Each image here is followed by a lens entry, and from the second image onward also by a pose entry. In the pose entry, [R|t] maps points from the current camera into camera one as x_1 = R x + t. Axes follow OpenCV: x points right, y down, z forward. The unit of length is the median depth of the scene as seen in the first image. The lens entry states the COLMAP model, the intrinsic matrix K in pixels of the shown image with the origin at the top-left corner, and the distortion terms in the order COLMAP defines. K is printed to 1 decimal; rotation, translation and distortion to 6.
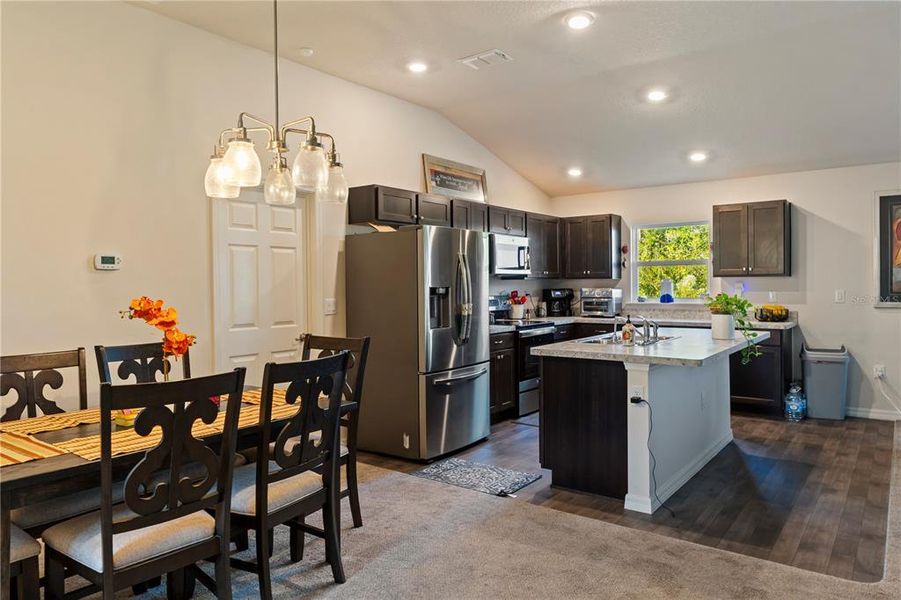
lens RADIAL K [[618.7, 0, 439.4], [0, 618.7, 294.3], [0, 0, 1]] dist [-0.008365, 0.003991]
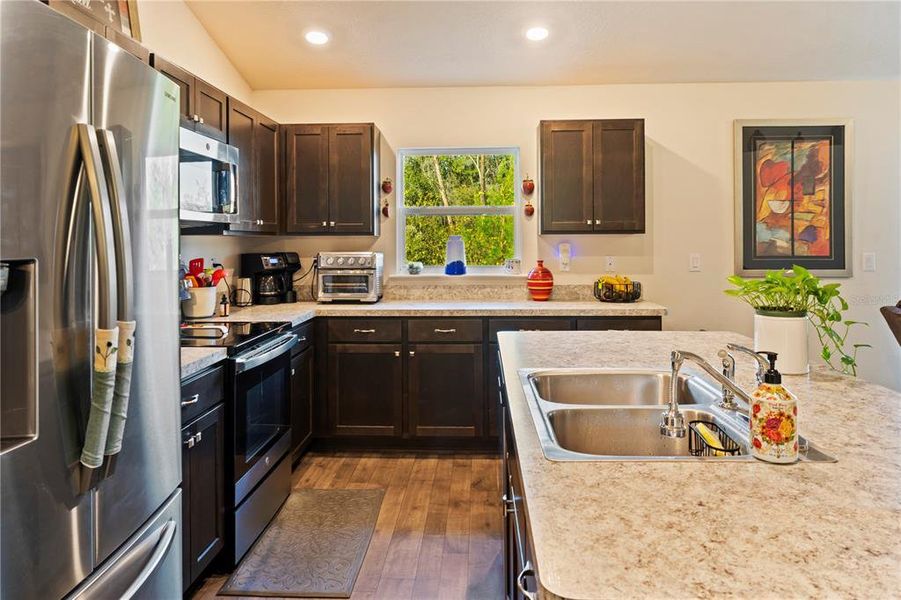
lens RADIAL K [[618.7, 0, 456.1], [0, 618.7, 240.8], [0, 0, 1]] dist [-0.008365, 0.003991]
pose [[0.815767, 0.005113, 0.578358, 0.012309], [0.006902, 0.999804, -0.018574, -0.012778], [-0.578340, 0.019144, 0.815571, 0.699426]]
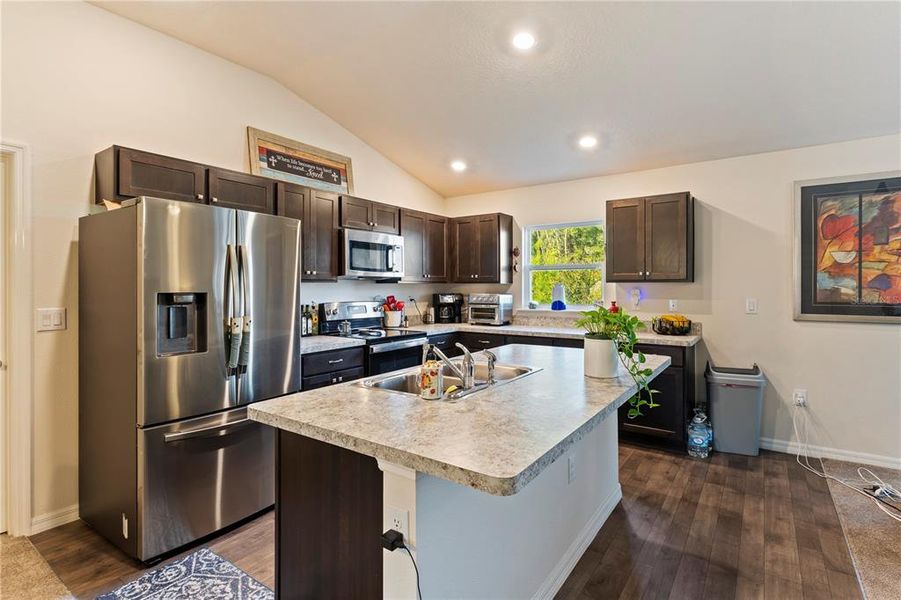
lens RADIAL K [[457.3, 0, 443.6], [0, 457.3, 289.2], [0, 0, 1]] dist [0.000830, 0.001401]
pose [[0.999375, 0.008552, 0.034305, 0.248302], [-0.008168, 0.999903, -0.011322, -0.011618], [-0.034398, 0.011034, 0.999347, 0.468521]]
